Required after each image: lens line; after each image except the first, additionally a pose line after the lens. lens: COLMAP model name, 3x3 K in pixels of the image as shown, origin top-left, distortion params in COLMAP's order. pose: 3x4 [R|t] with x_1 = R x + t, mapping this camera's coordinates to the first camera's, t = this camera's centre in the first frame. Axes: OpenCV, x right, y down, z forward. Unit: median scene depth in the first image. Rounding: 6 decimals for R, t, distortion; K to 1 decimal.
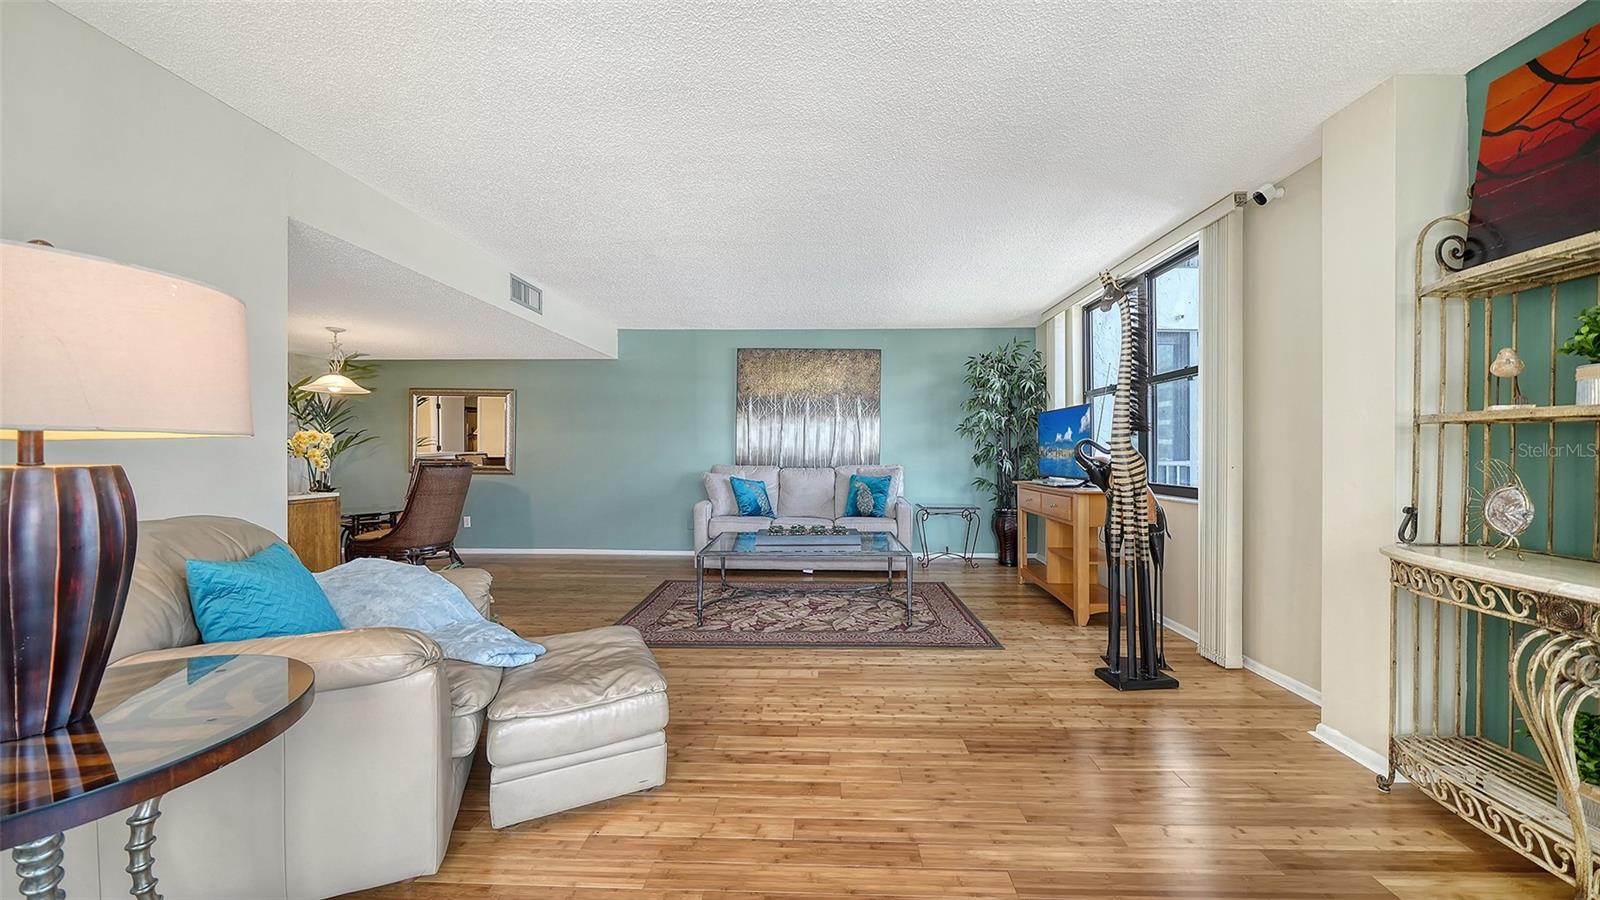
lens RADIAL K [[560.6, 0, 823.3], [0, 560.6, 455.2], [0, 0, 1]] dist [-0.005654, -0.000951]
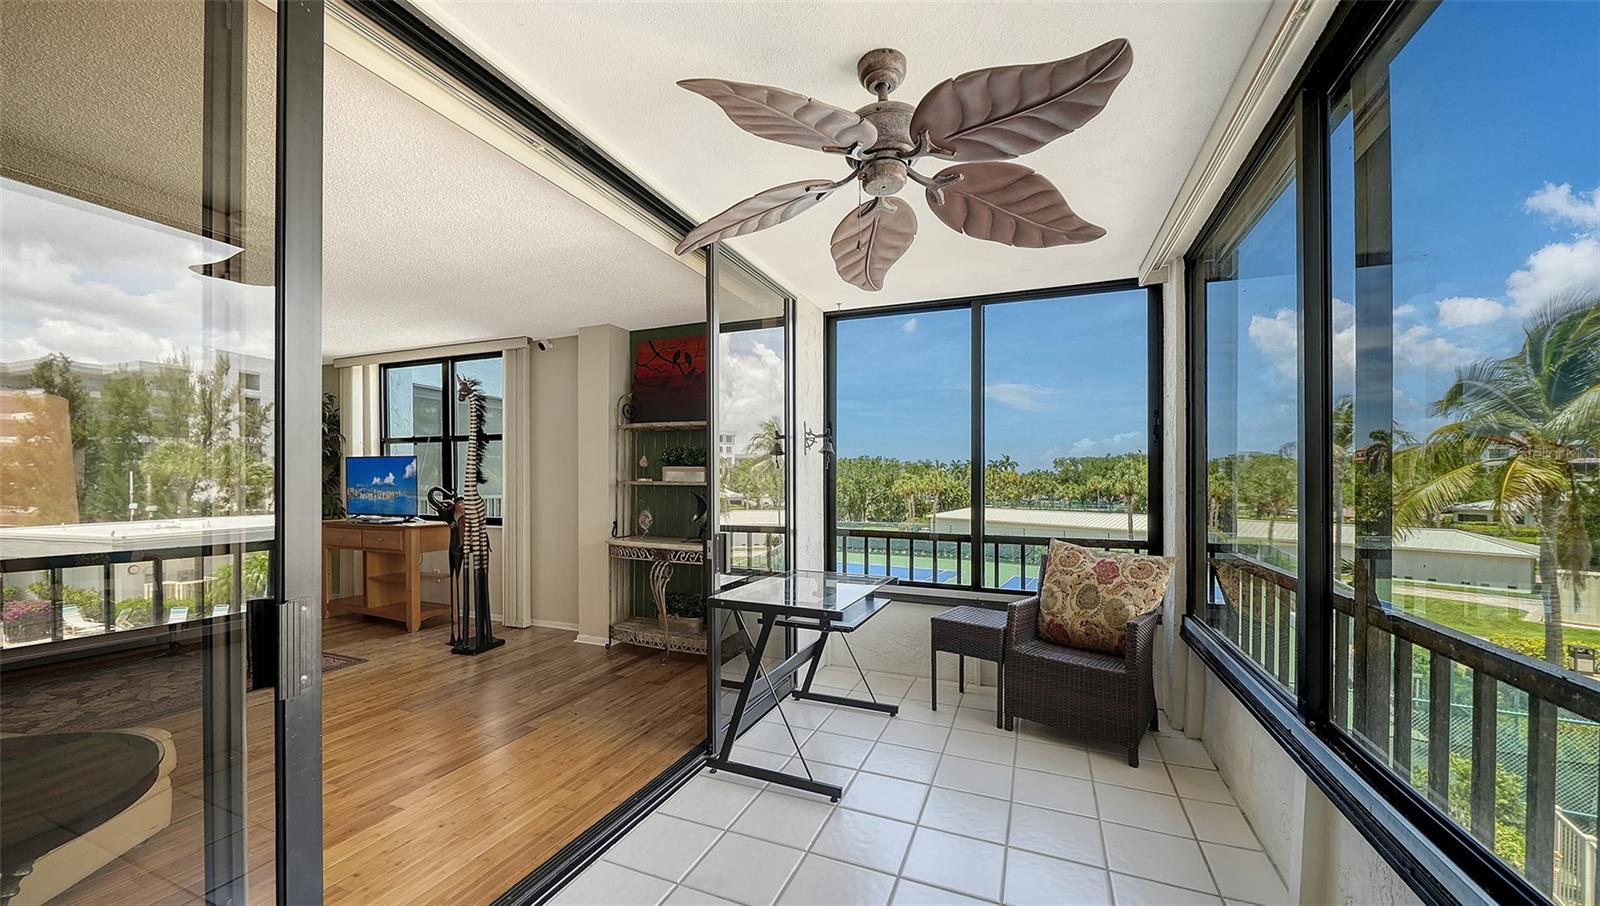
lens RADIAL K [[601.3, 0, 794.0], [0, 601.3, 486.7], [0, 0, 1]] dist [-0.005011, -0.000027]
pose [[0.360265, -0.011000, 0.932785, -0.454691], [0.002283, 0.999938, 0.010910, -0.034114], [-0.932847, -0.001801, 0.360268, -0.264564]]
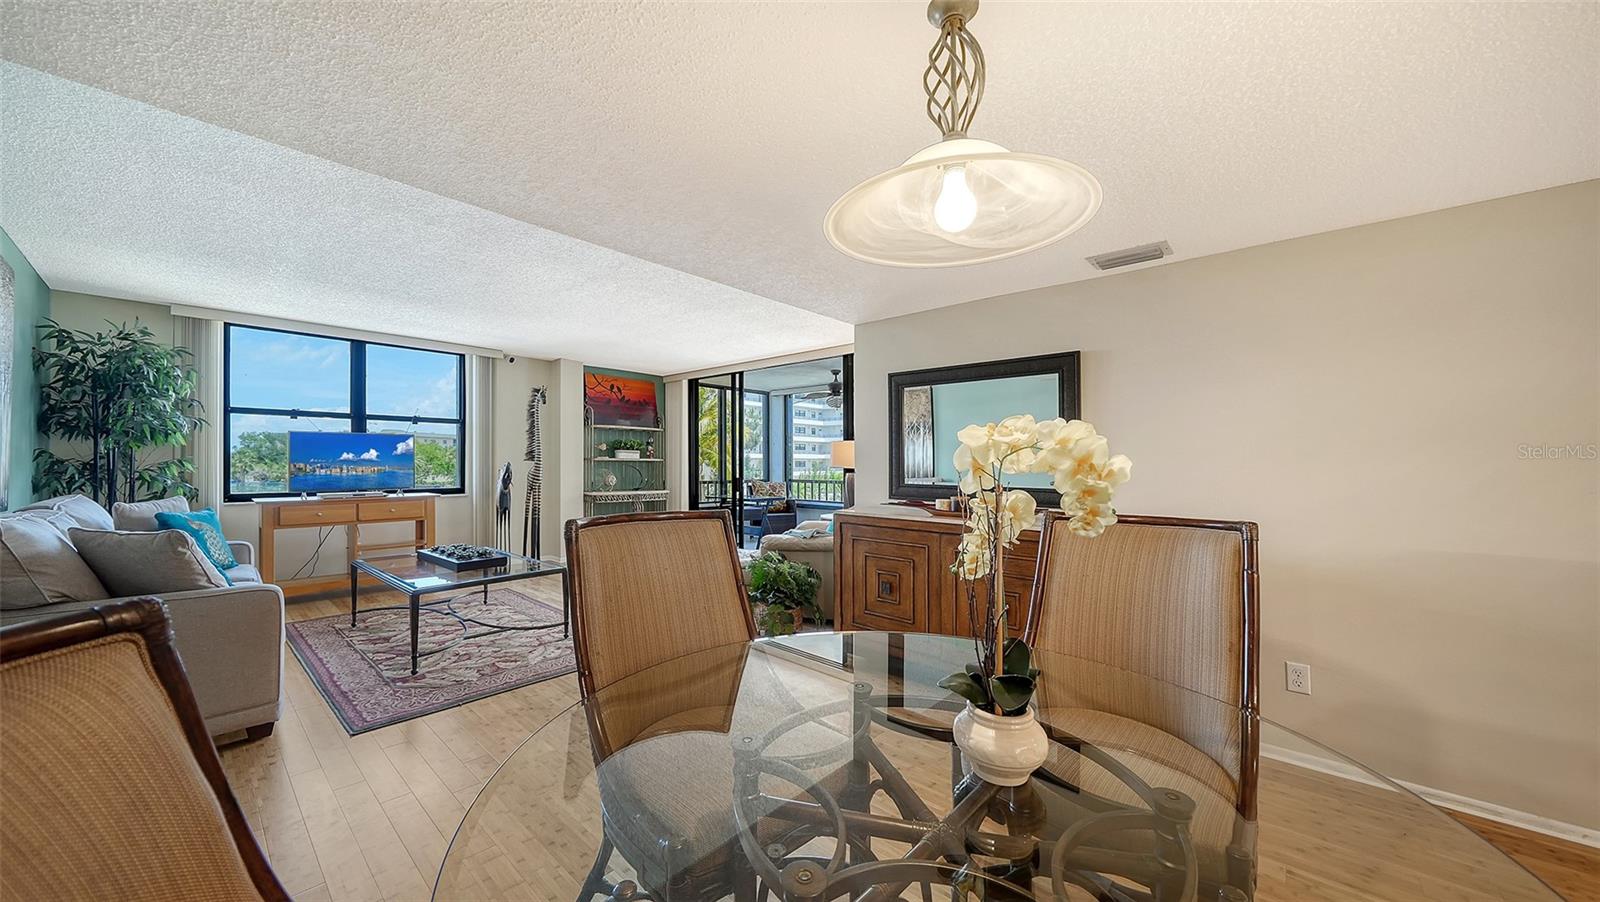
lens RADIAL K [[571.9, 0, 776.3], [0, 571.9, 461.8], [0, 0, 1]] dist [0.001888, -0.000965]
pose [[-0.742078, -0.004762, 0.670297, -1.156463], [-0.001447, 0.999984, 0.005503, -0.031862], [-0.670312, 0.003114, -0.742073, 1.430974]]
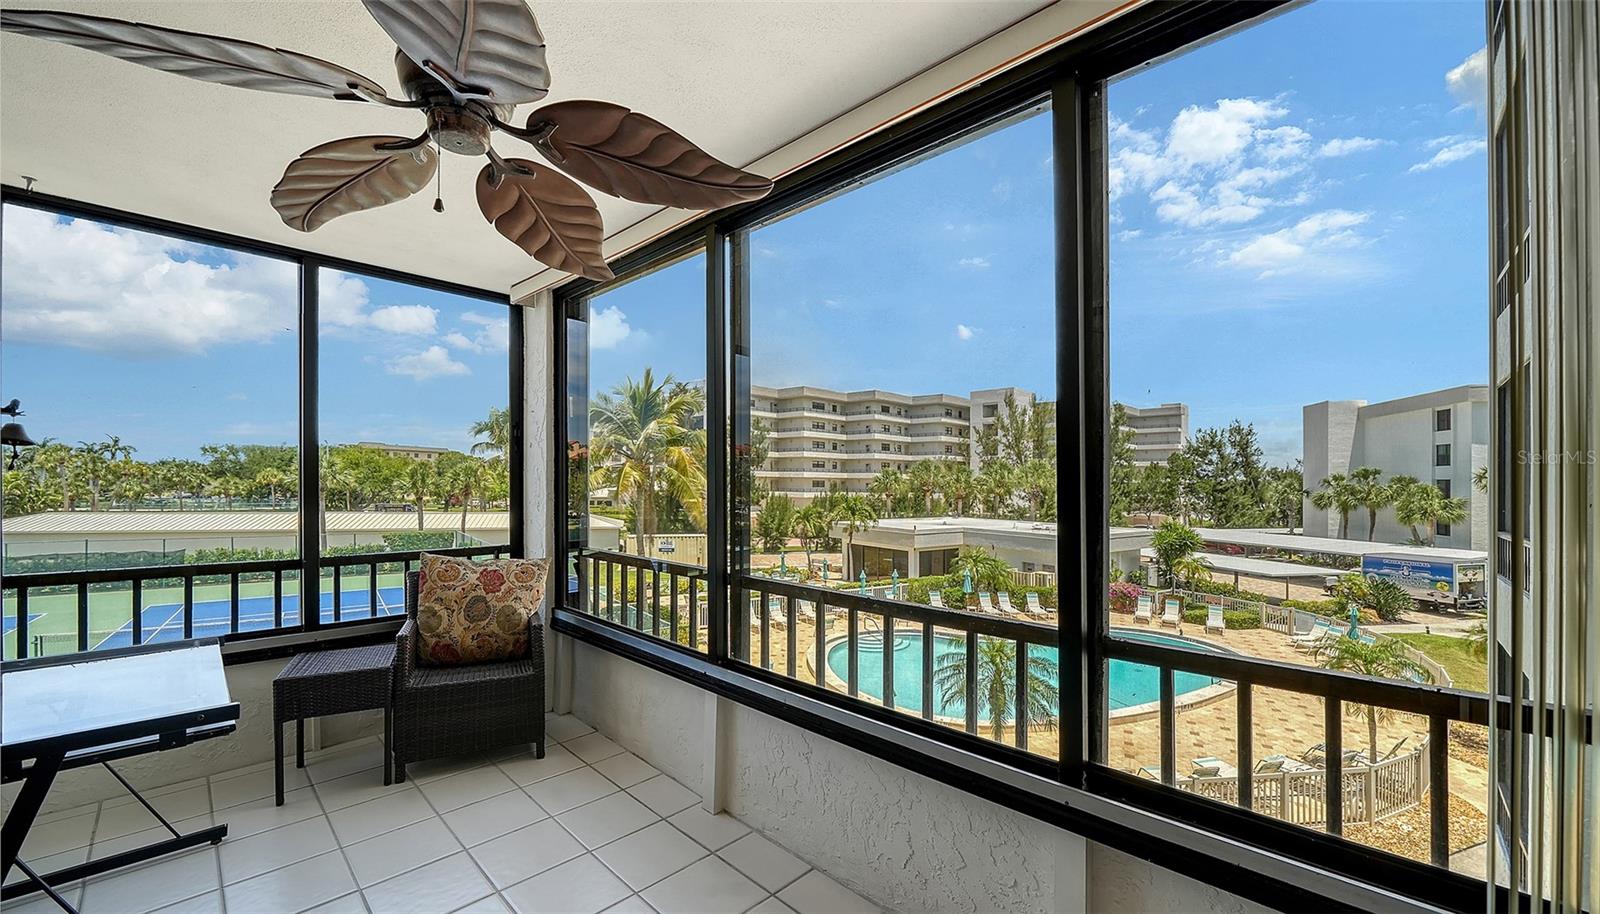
lens RADIAL K [[601.3, 0, 802.4], [0, 601.3, 479.7], [0, 0, 1]] dist [-0.005011, -0.000027]
pose [[-0.737660, -0.010760, 0.675087, -0.405988], [-0.010087, 0.999937, 0.004916, -0.055245], [-0.675097, -0.003183, -0.737722, -0.039514]]
